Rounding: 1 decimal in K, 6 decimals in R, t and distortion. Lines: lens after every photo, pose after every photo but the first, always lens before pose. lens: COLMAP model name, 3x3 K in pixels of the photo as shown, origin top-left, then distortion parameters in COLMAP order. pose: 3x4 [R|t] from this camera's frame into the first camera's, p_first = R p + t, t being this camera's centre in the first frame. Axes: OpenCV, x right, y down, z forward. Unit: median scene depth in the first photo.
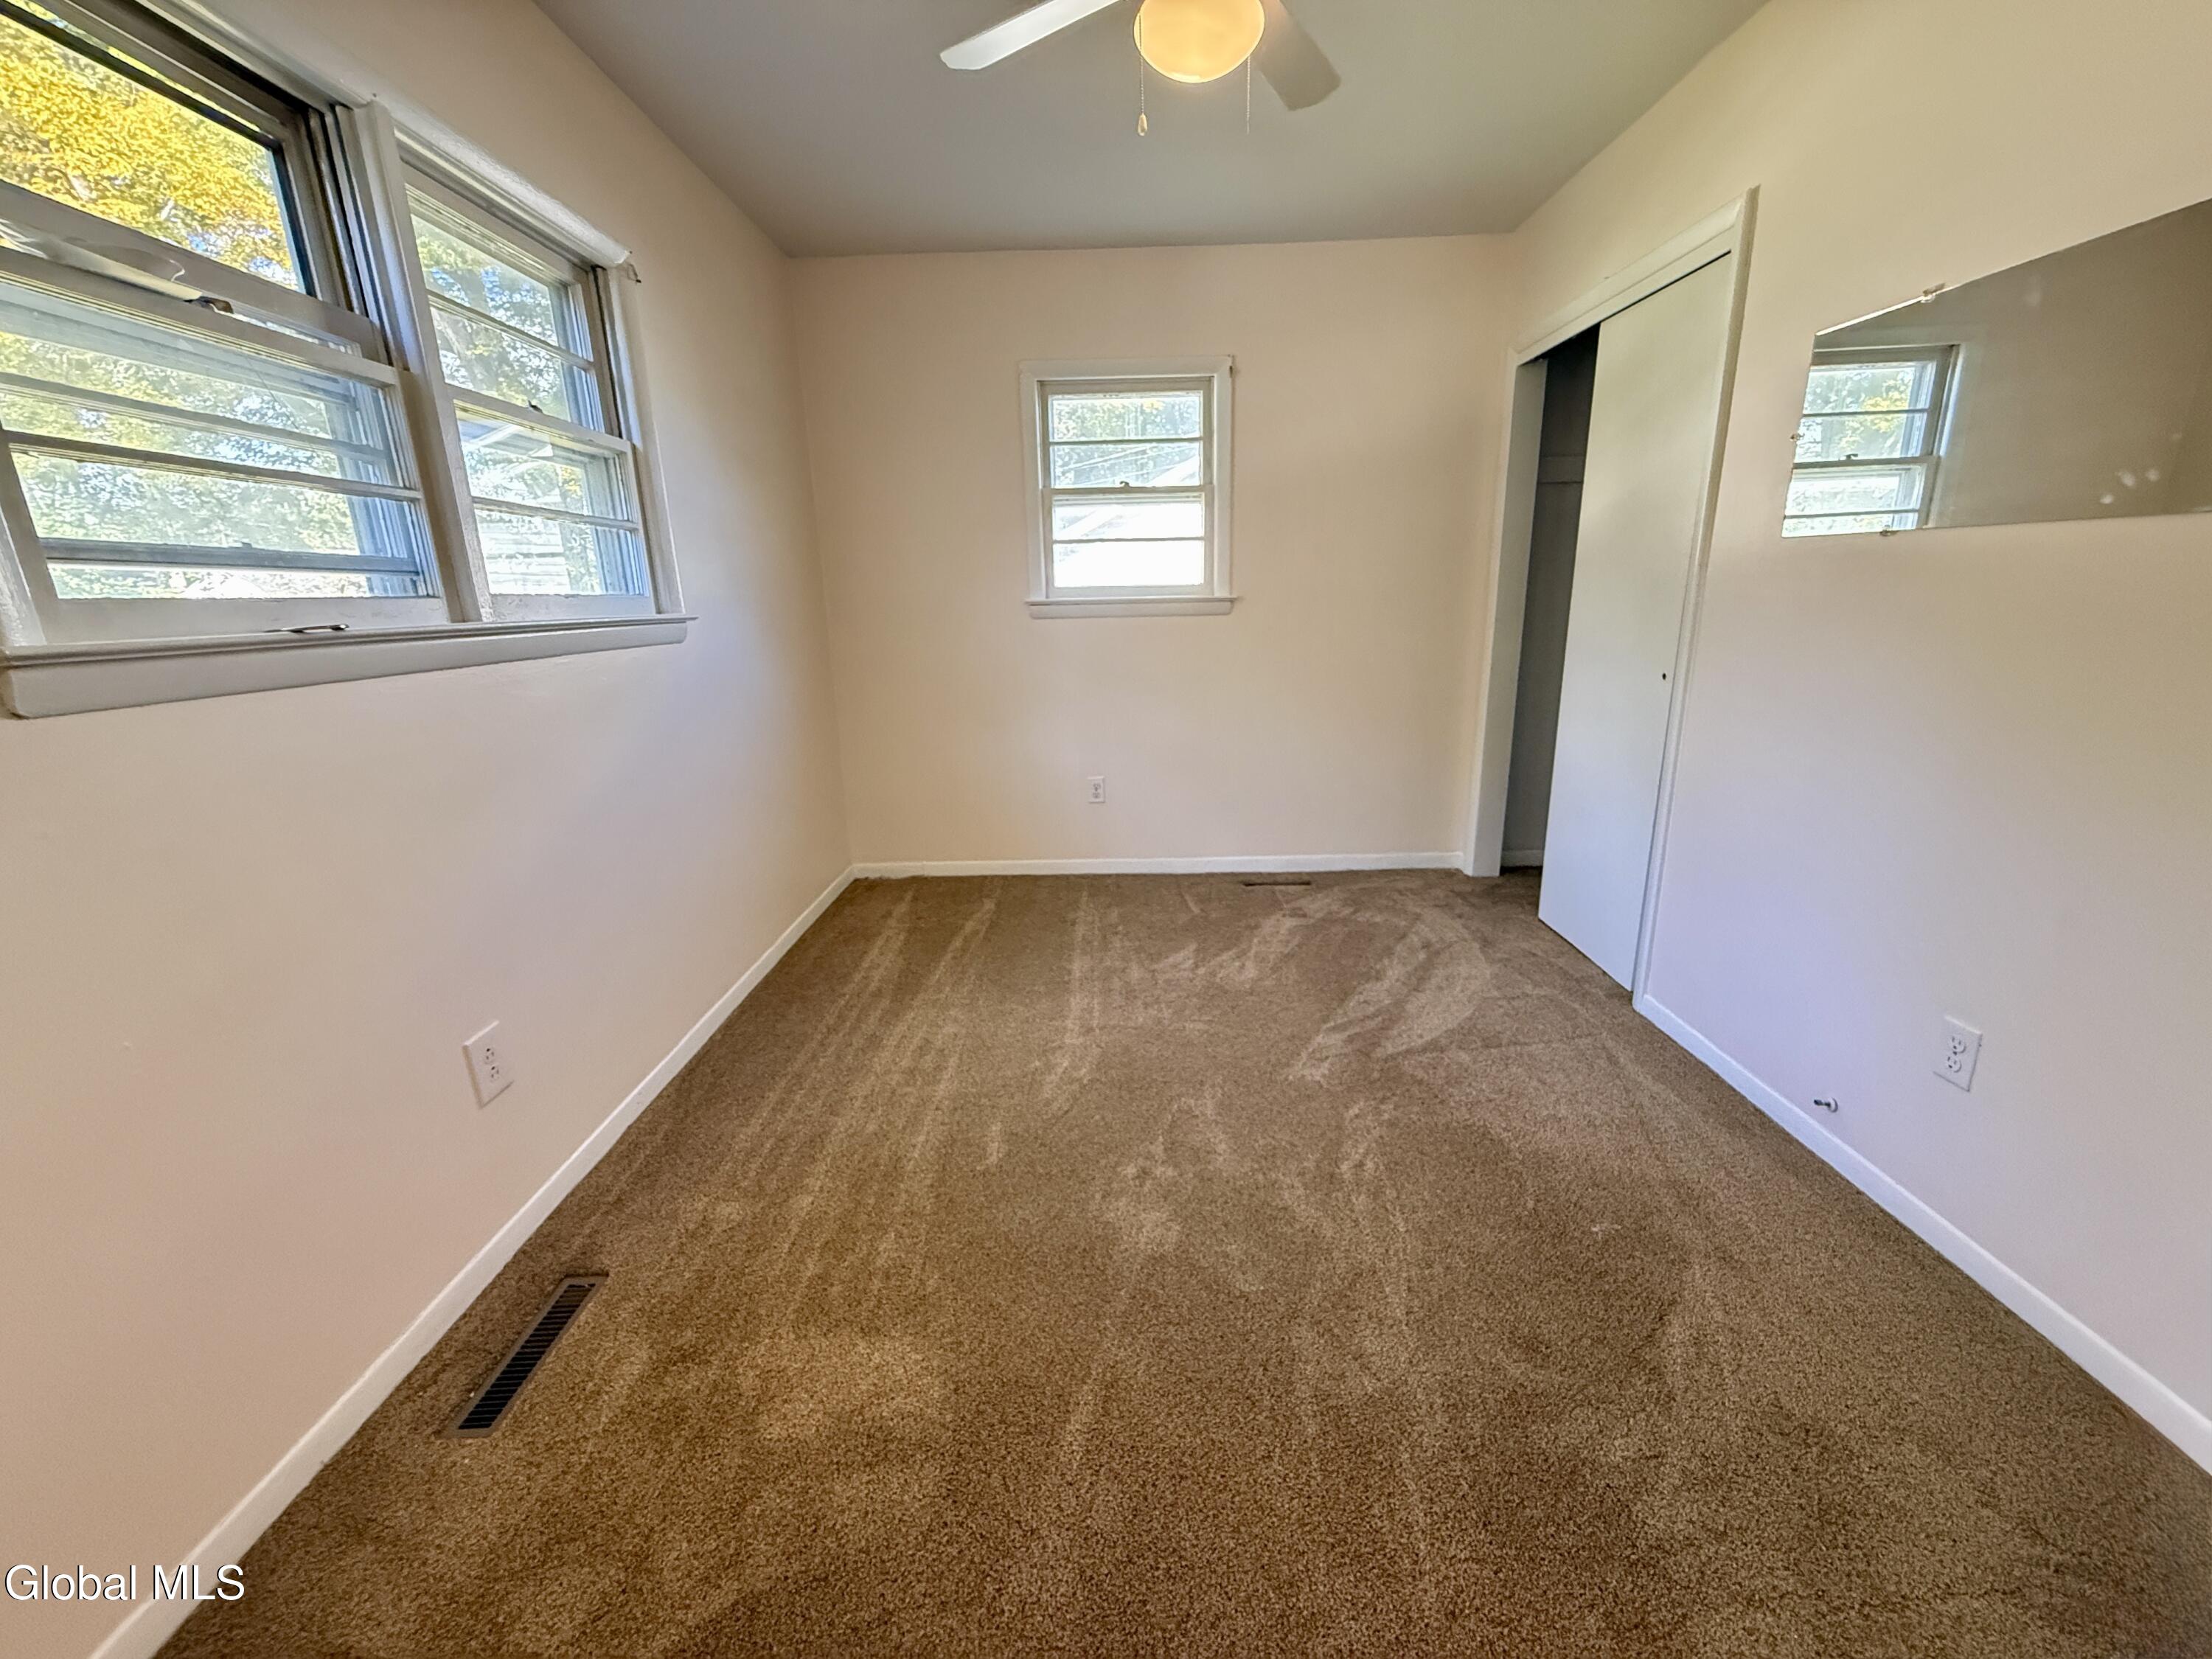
lens RADIAL K [[877.9, 0, 1100.6], [0, 877.9, 827.5], [0, 0, 1]] dist [-0.004189, 0.000513]
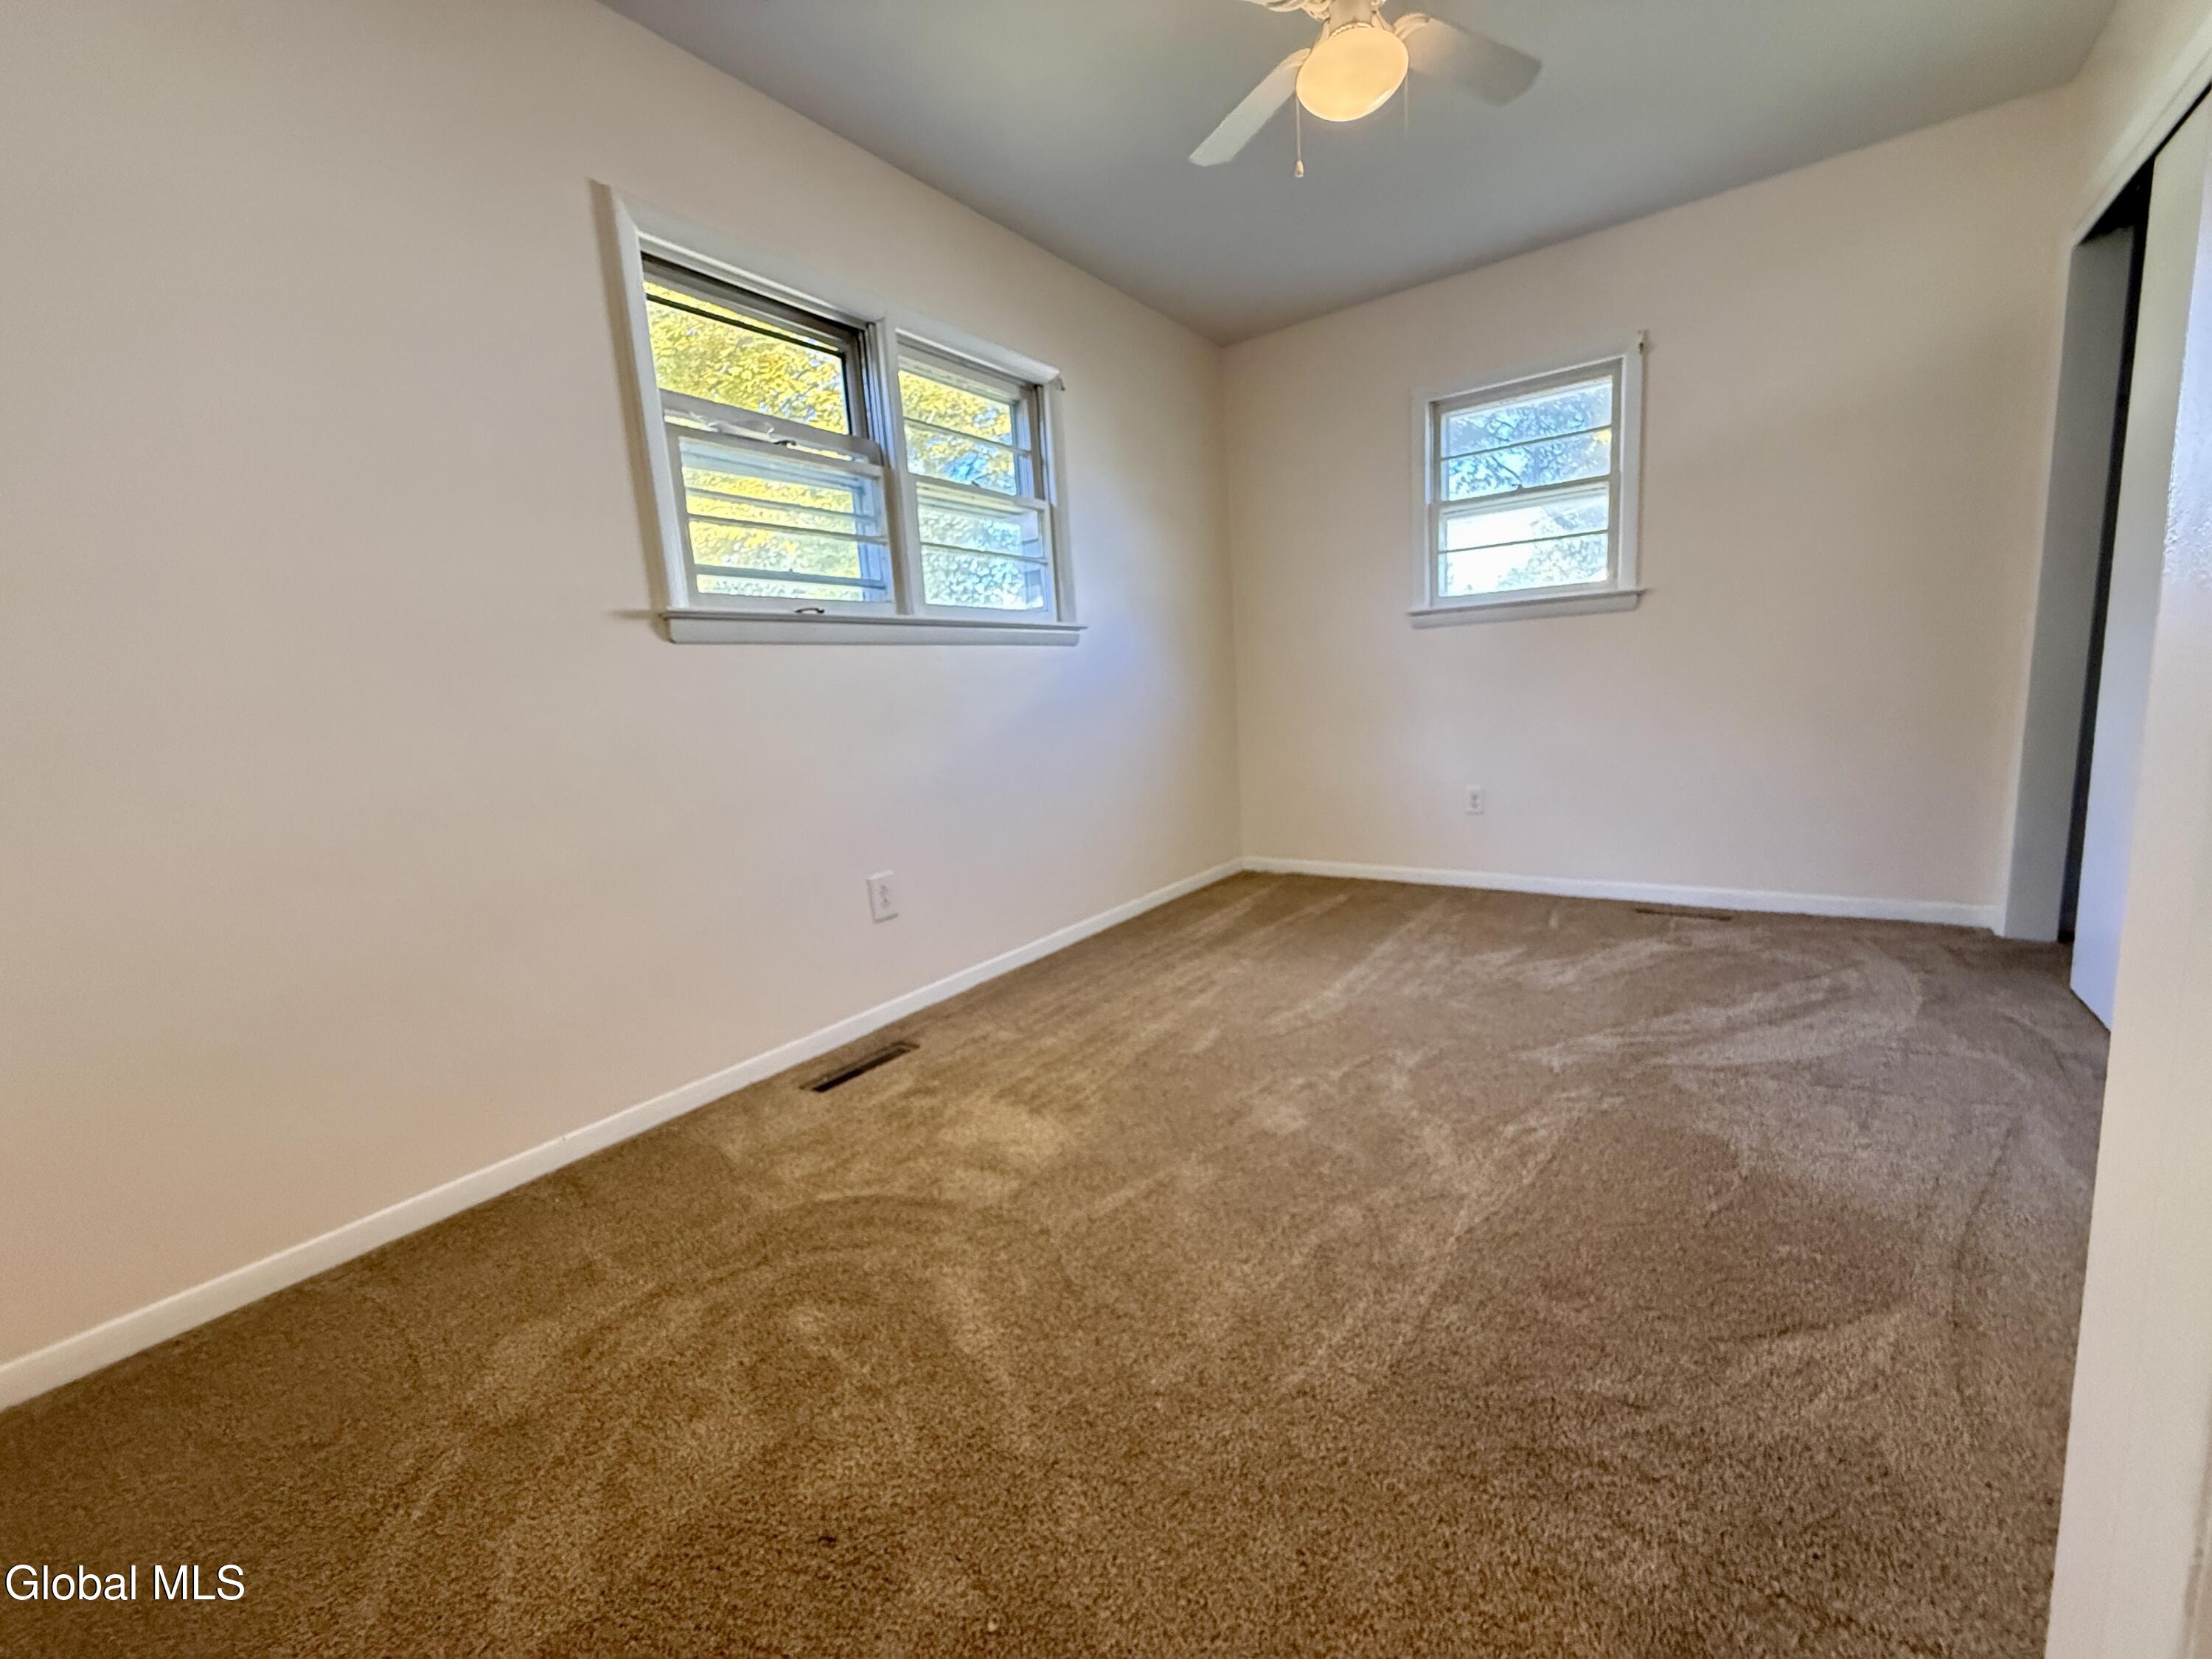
lens RADIAL K [[877.9, 0, 1097.5], [0, 877.9, 827.1], [0, 0, 1]] dist [-0.004189, 0.000513]
pose [[0.818308, 0.063085, -0.571308, 0.373293], [-0.107000, 0.993304, -0.043579, 0.132299], [0.564733, 0.096791, 0.819578, -0.053176]]
